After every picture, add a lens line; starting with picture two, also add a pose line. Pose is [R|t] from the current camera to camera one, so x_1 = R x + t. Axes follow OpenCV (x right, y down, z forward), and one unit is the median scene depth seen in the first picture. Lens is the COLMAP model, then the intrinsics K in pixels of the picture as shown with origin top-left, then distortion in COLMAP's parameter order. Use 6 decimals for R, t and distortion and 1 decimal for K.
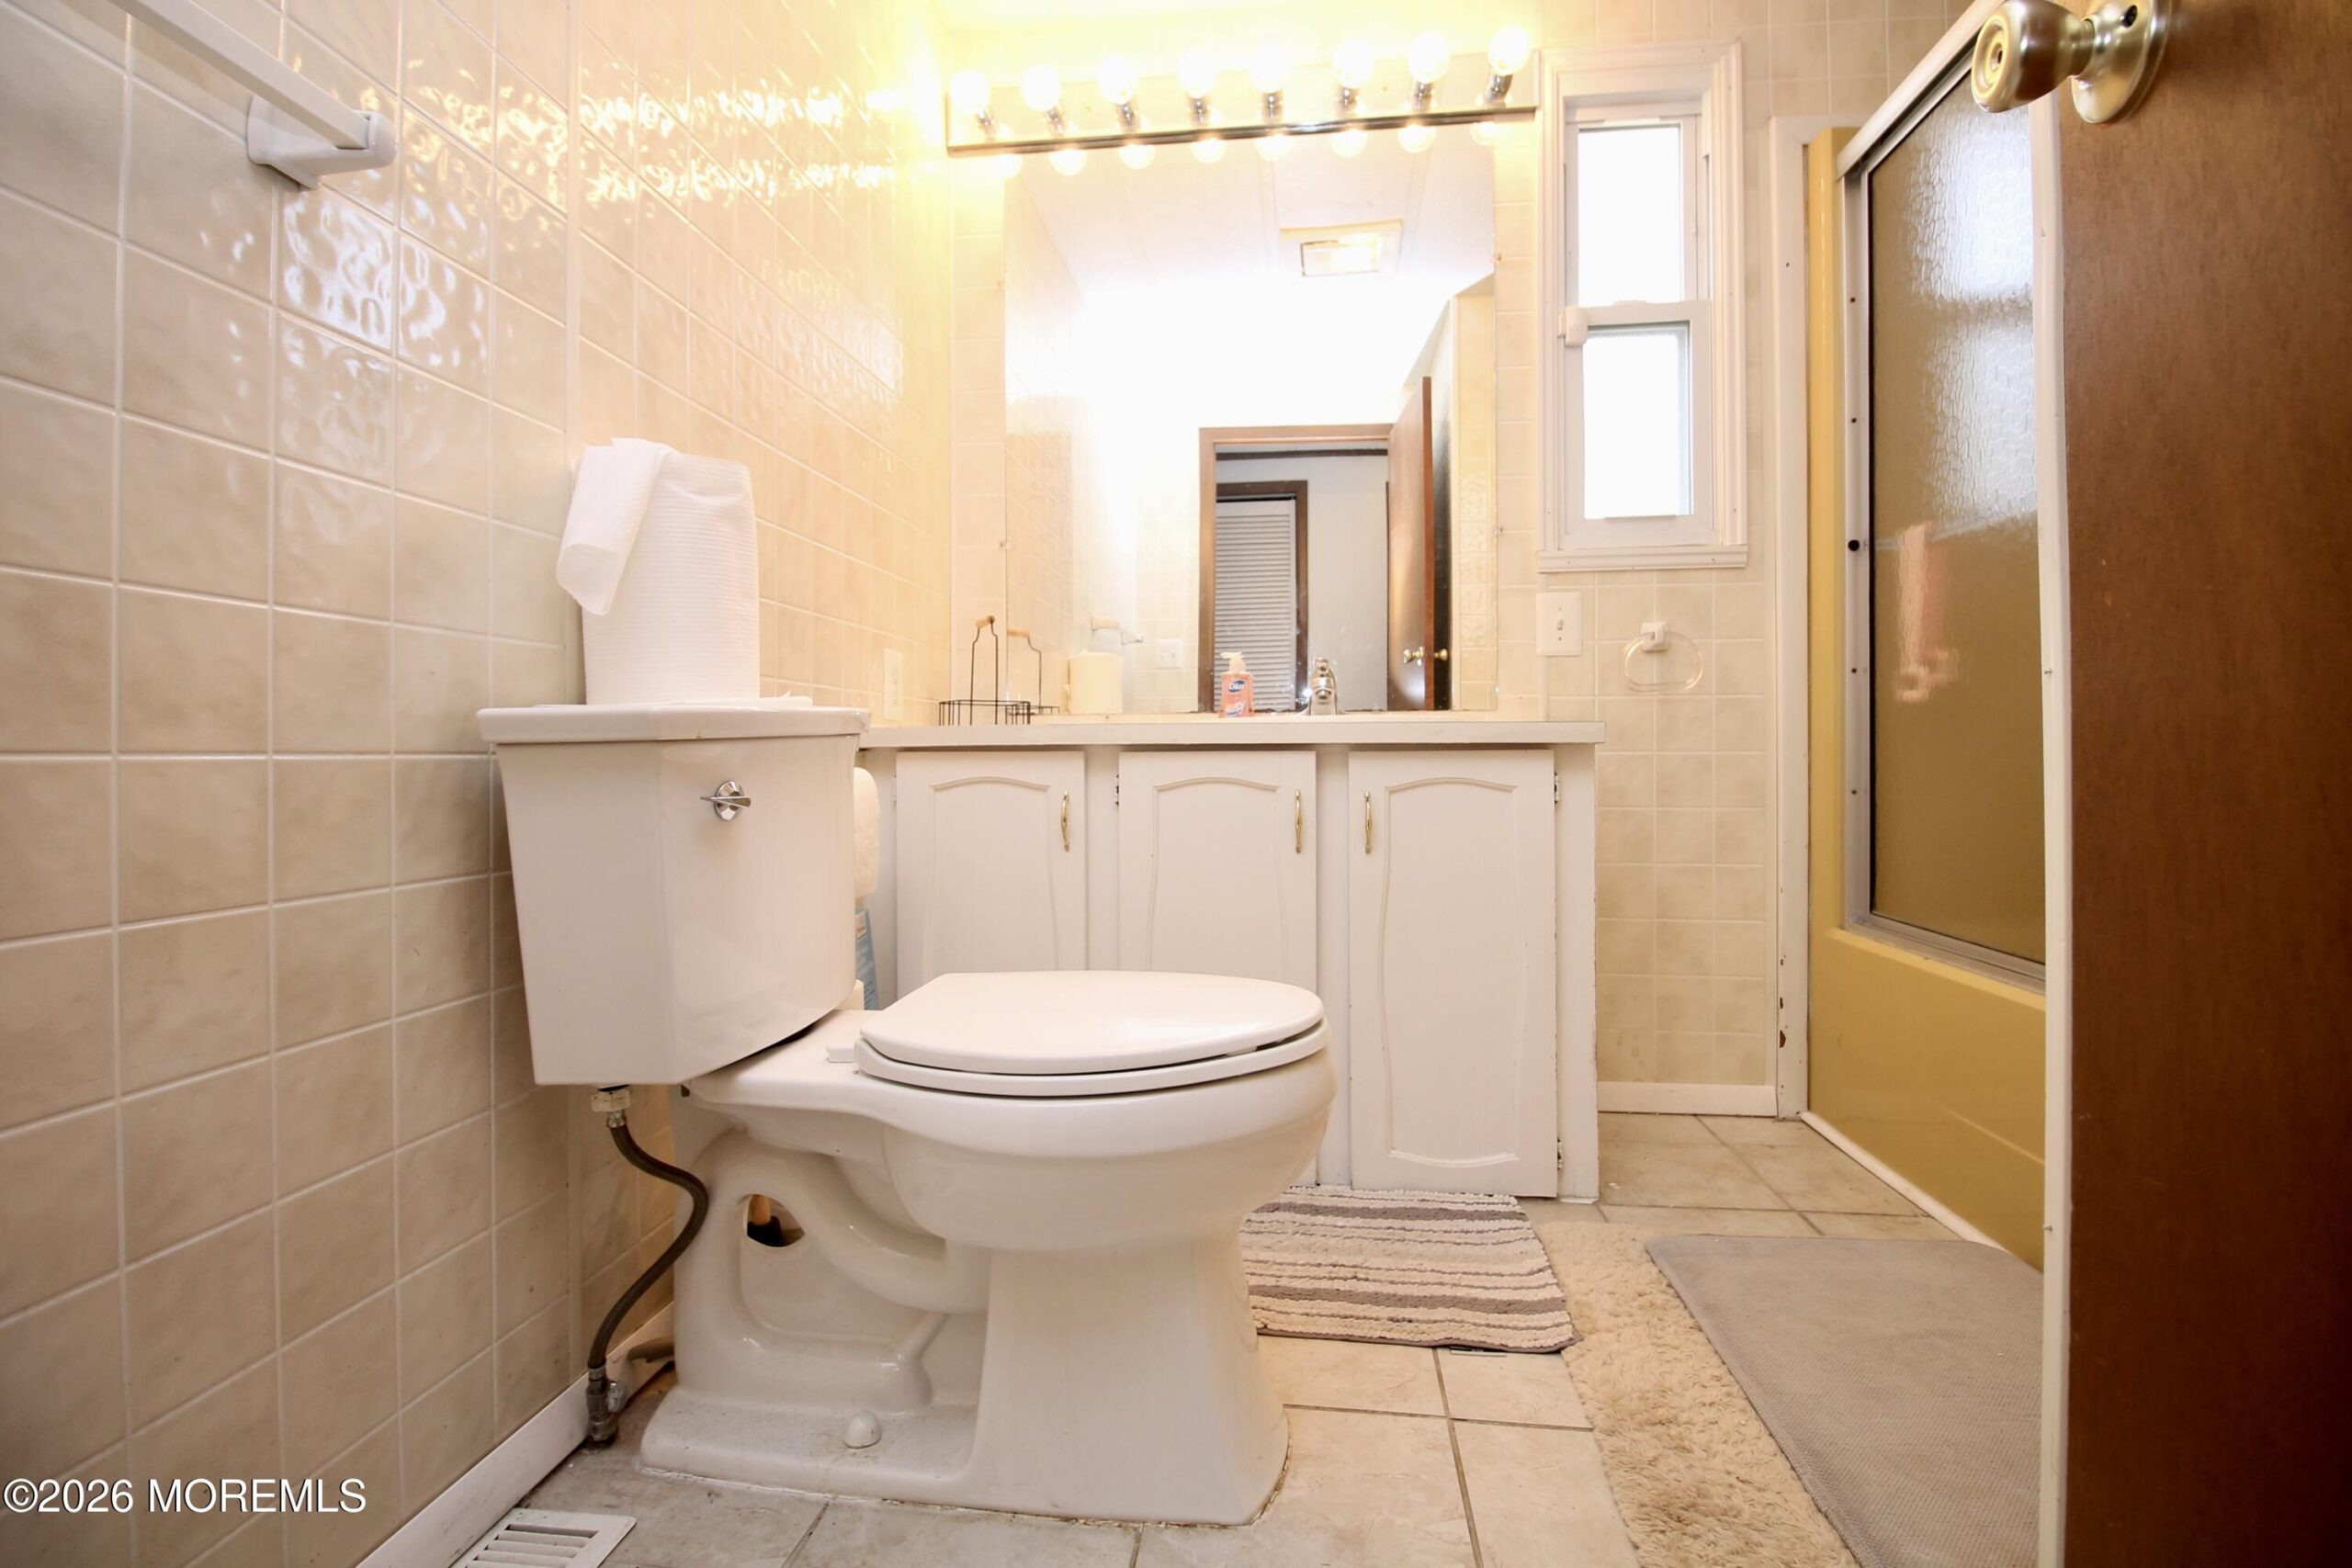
lens RADIAL K [[1101.5, 0, 1172.7], [0, 1101.5, 766.9], [0, 0, 1]] dist [-0.003152, -0.010970]
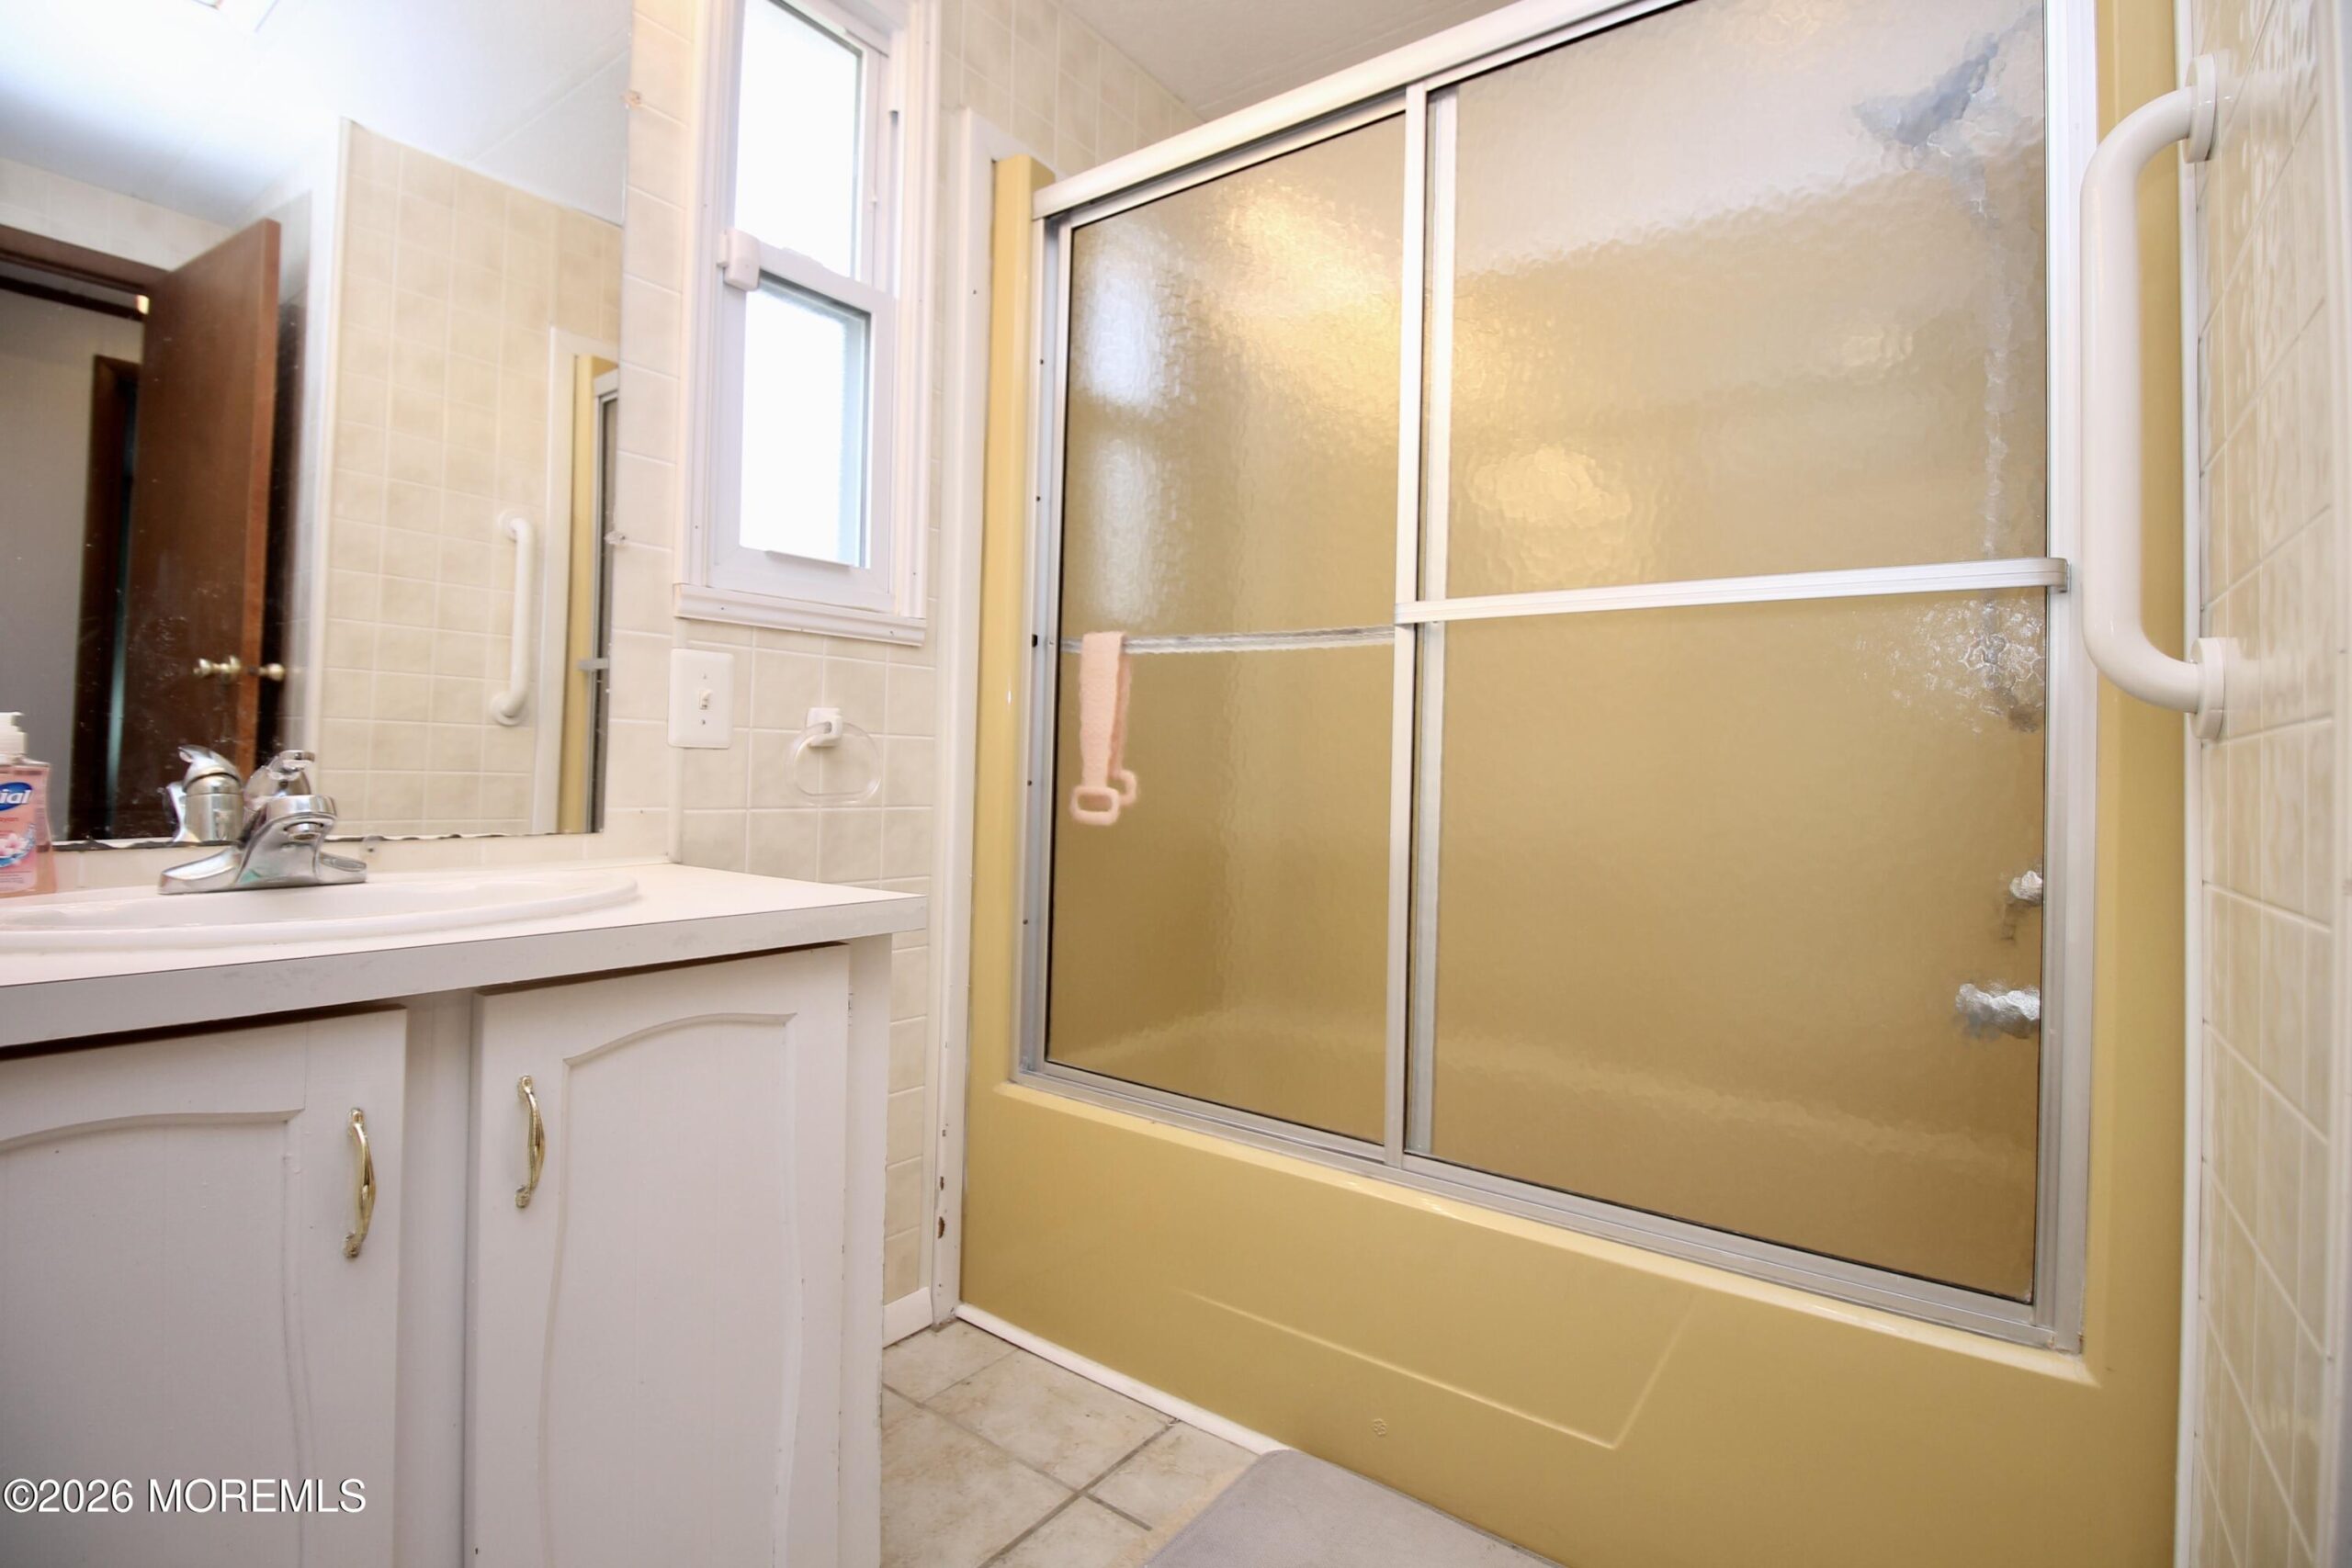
lens RADIAL K [[1101.5, 0, 1165.5], [0, 1101.5, 745.7], [0, 0, 1]] dist [-0.003152, -0.010970]
pose [[0.486368, 0.025064, 0.873394, -0.088414], [-0.014423, 0.999683, -0.020657, -0.096345], [-0.873635, -0.002550, 0.486576, 0.457671]]
